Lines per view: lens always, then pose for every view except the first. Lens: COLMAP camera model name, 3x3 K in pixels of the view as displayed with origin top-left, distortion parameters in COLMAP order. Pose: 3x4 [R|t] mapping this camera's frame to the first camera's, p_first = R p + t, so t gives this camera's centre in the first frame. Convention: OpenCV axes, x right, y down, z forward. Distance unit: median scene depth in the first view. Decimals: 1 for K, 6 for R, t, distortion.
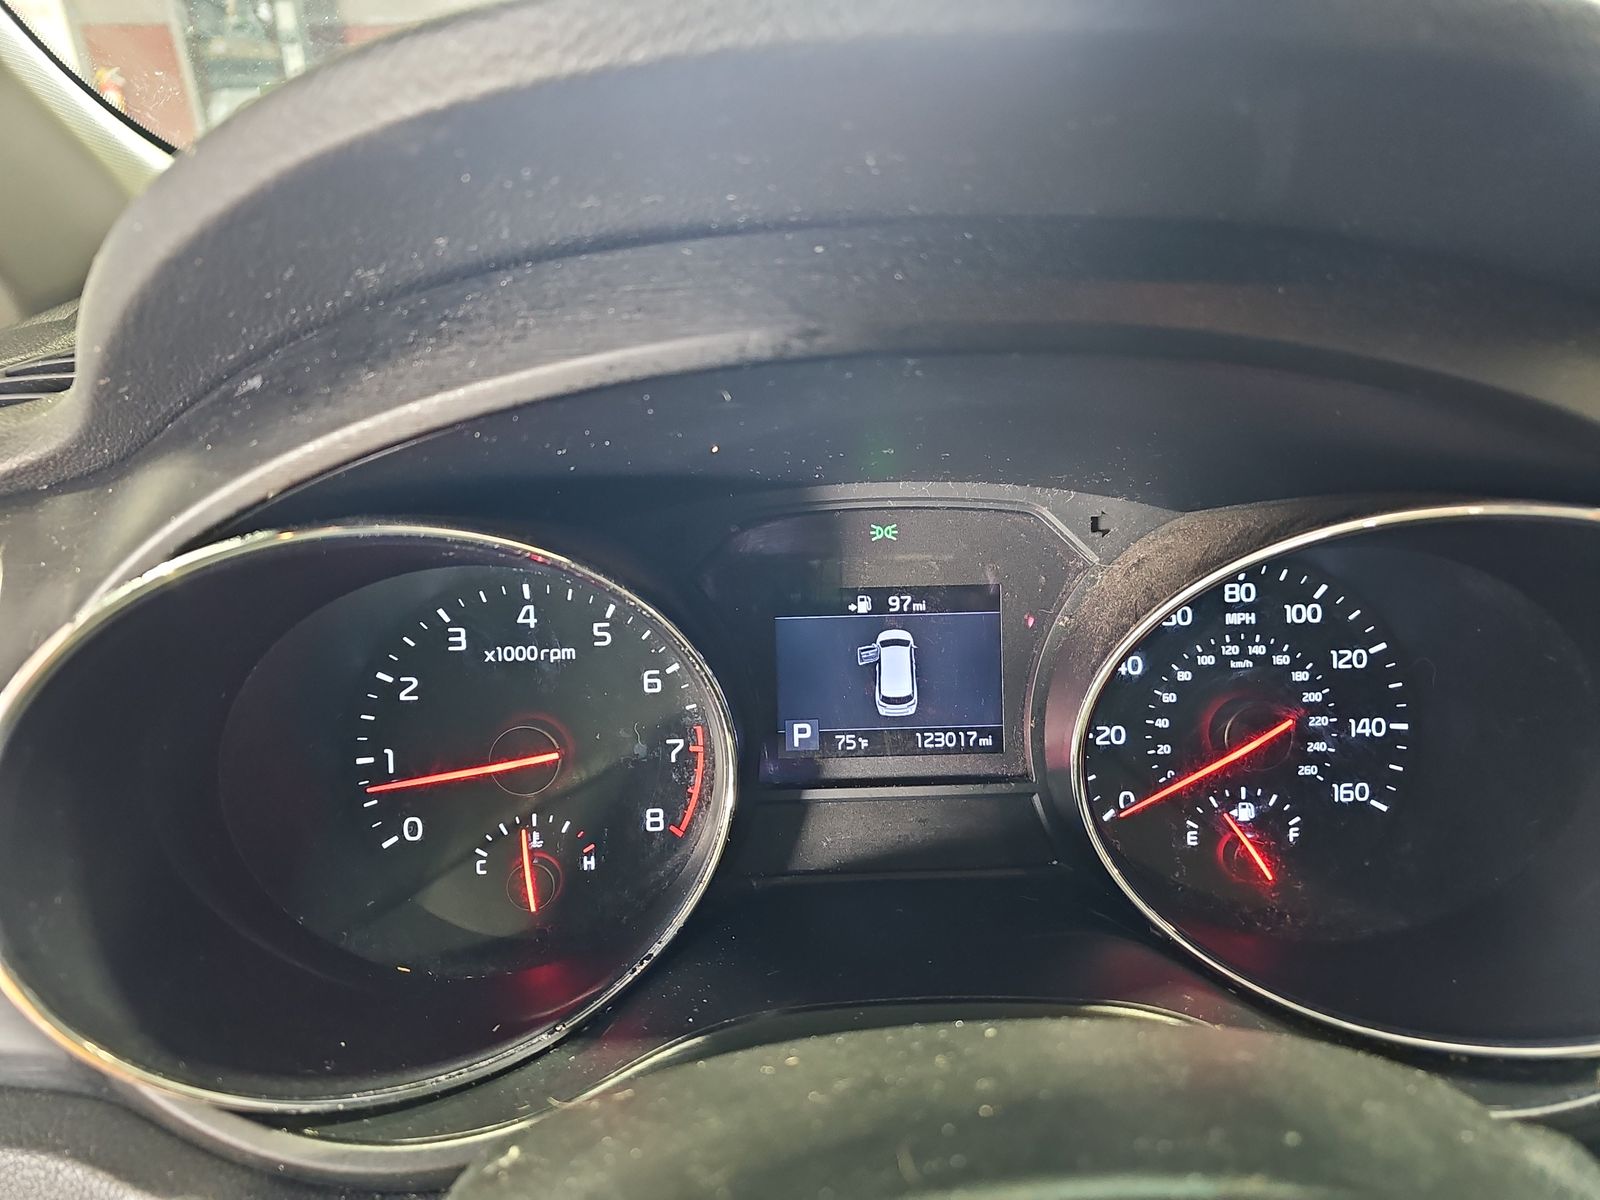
lens RADIAL K [[1047.2, 0, 824.2], [0, 1047.2, 601.6], [0, 0, 1]] dist [-0.003437, 0.000914]
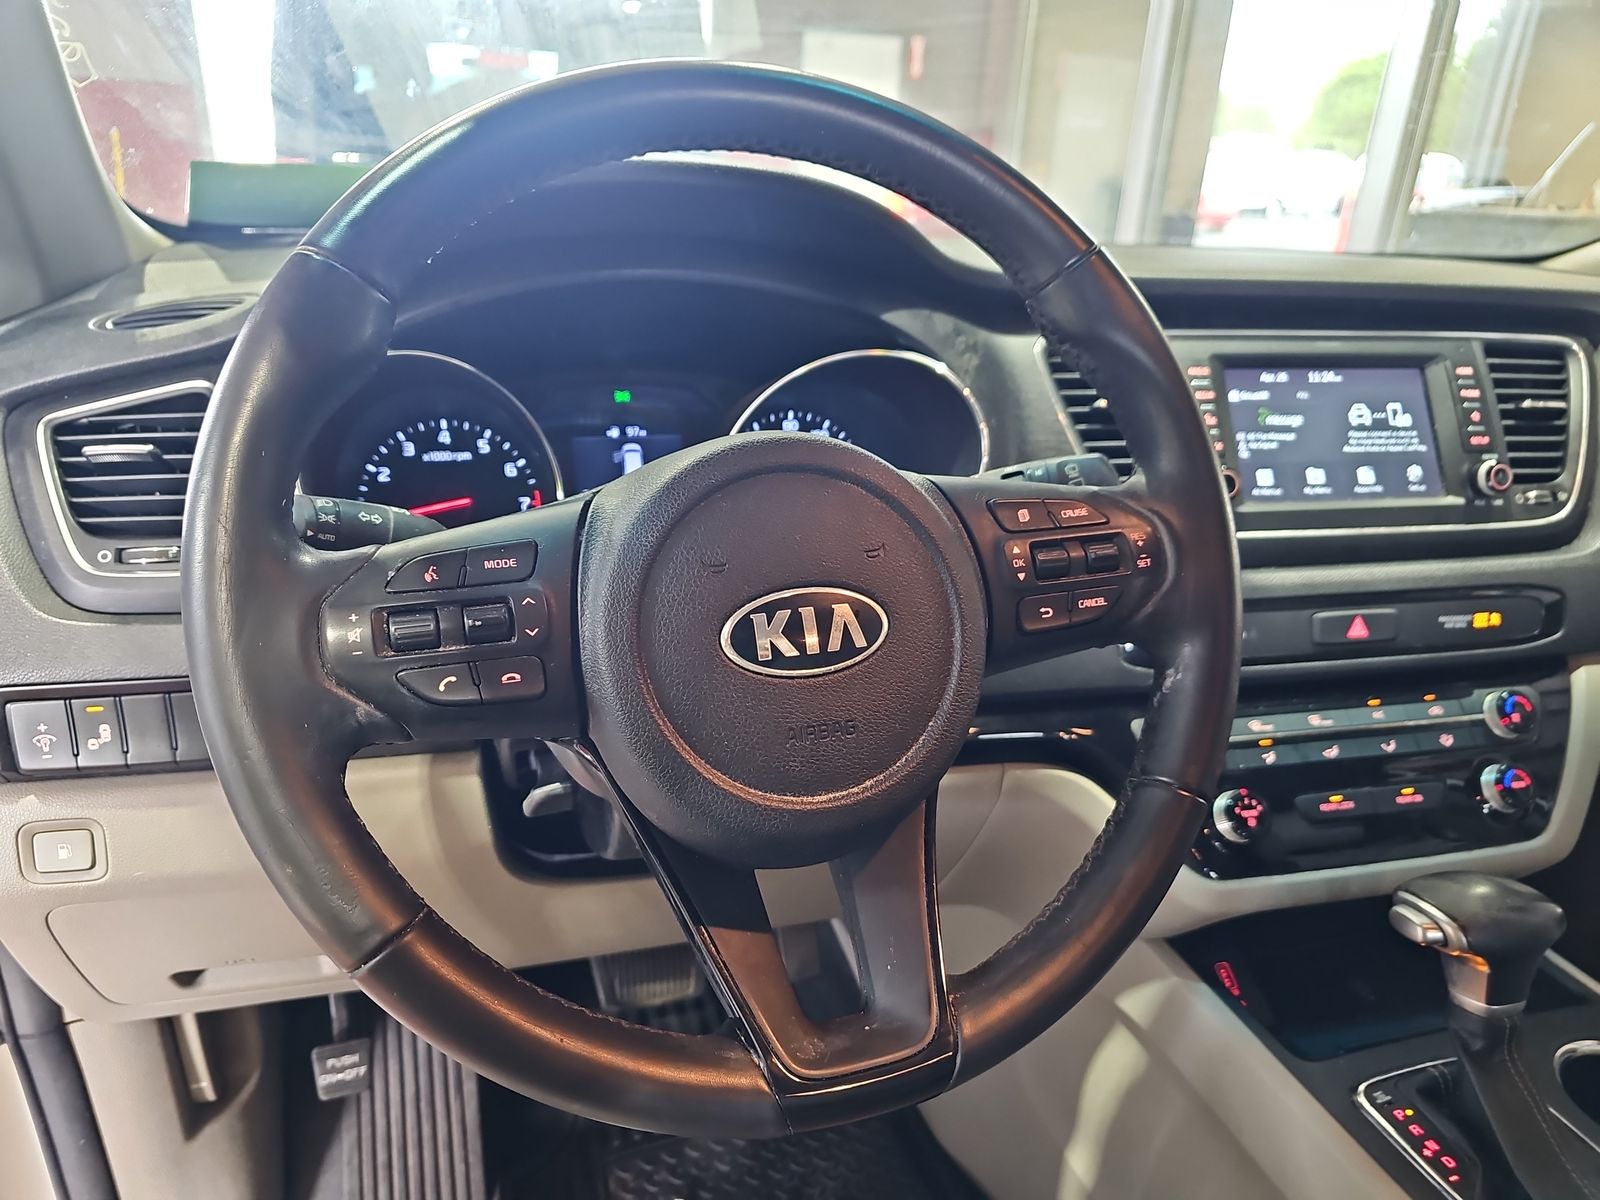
lens RADIAL K [[1100.3, 0, 797.0], [0, 1100.3, 622.8], [0, 0, 1]] dist [0.002397, -0.065221]
pose [[0.966410, -0.059870, 0.249935, -0.179381], [0.072893, 0.996405, -0.043171, 0.498652], [-0.246452, 0.059939, 0.967300, -1.144715]]
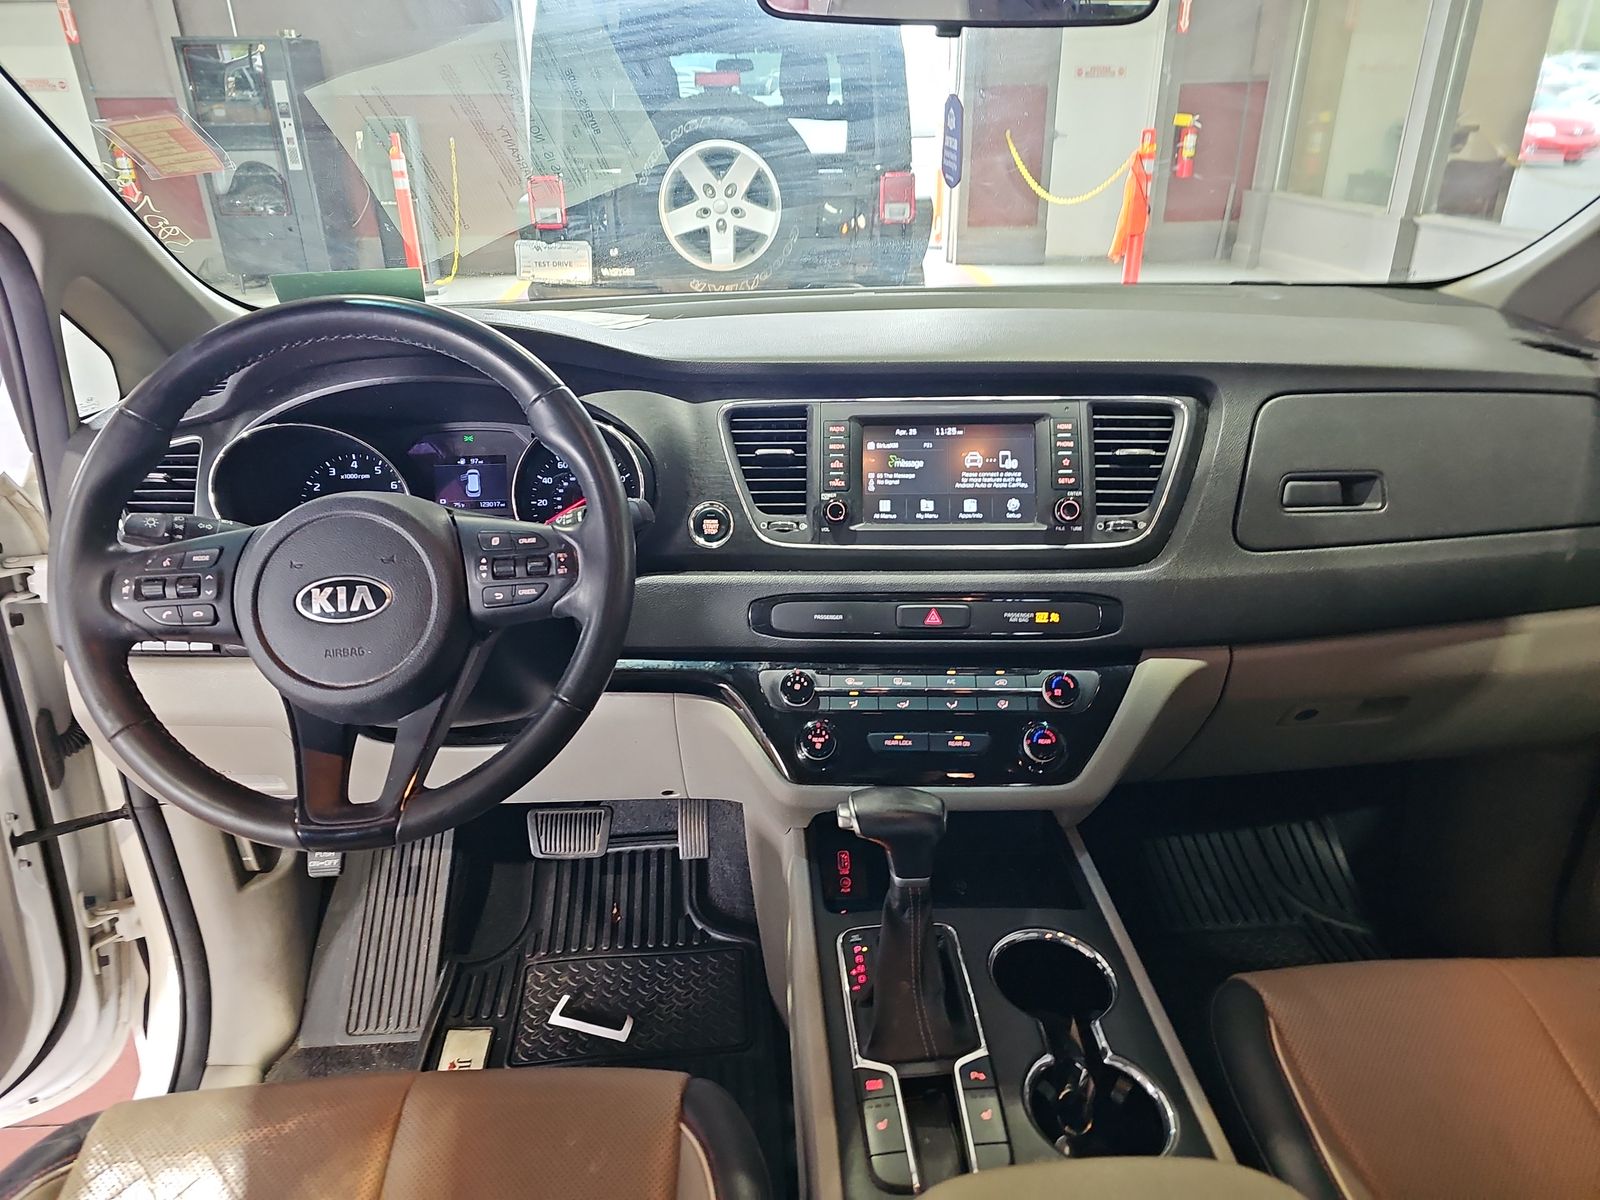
lens RADIAL K [[1047.2, 0, 824.2], [0, 1047.2, 601.6], [0, 0, 1]] dist [-0.003437, 0.000914]
pose [[0.999927, -0.007675, 0.009358, 1.114863], [0.007926, 0.999600, -0.027131, 0.528816], [-0.009146, 0.027203, 0.999588, -2.189741]]
